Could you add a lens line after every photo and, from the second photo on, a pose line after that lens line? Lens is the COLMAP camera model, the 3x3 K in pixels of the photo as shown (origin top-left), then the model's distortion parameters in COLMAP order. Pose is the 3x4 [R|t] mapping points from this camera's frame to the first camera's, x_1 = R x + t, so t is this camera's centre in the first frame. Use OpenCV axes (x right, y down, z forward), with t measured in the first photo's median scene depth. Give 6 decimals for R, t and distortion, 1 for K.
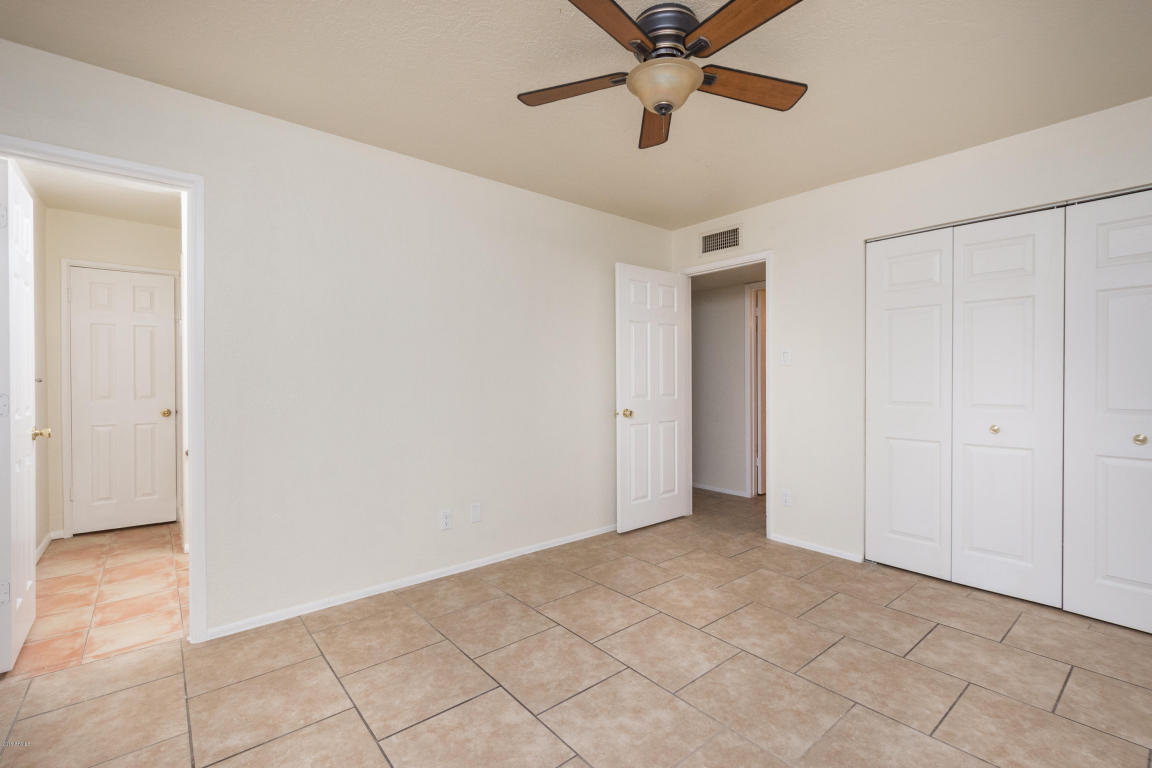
lens RADIAL K [[514.4, 0, 576.9], [0, 514.4, 384.5], [0, 0, 1]] dist [0.003537, 0.000012]
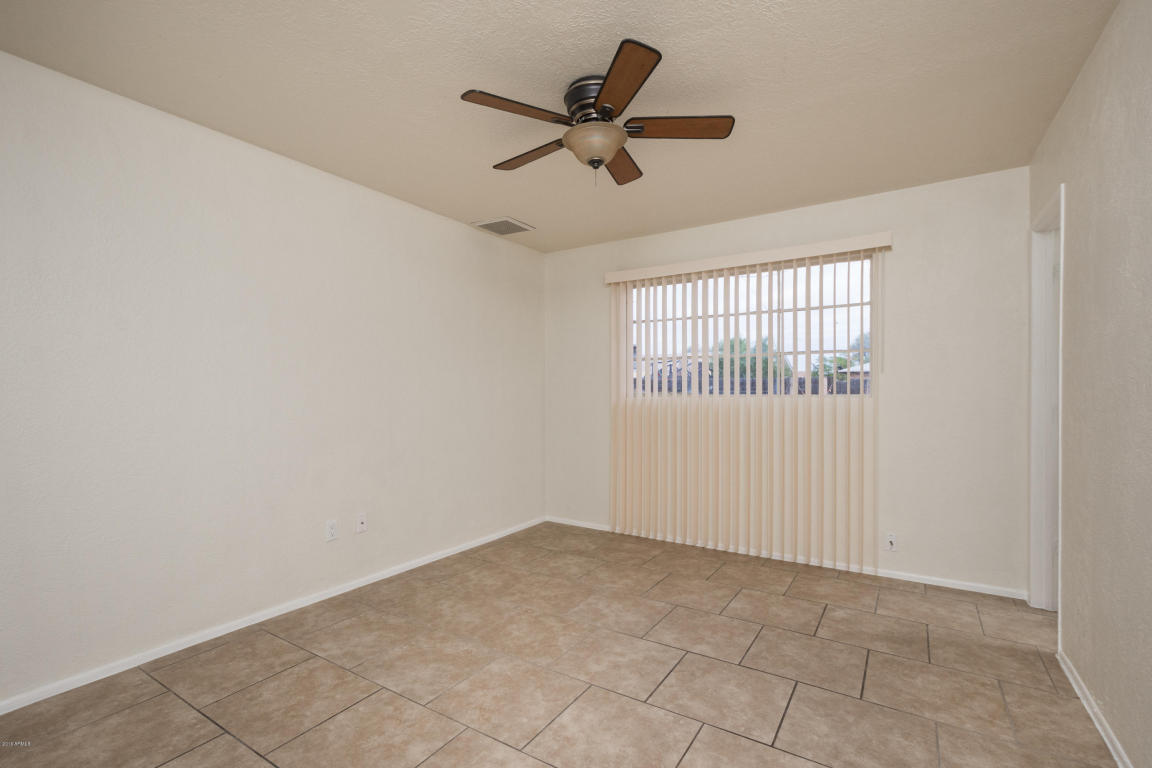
lens RADIAL K [[514.4, 0, 574.9], [0, 514.4, 387.4], [0, 0, 1]] dist [0.003537, 0.000012]
pose [[-0.952488, 0.002885, -0.304564, 0.532999], [0.001448, 0.999987, 0.004944, -0.026414], [0.304574, 0.004268, -0.952479, 1.958472]]
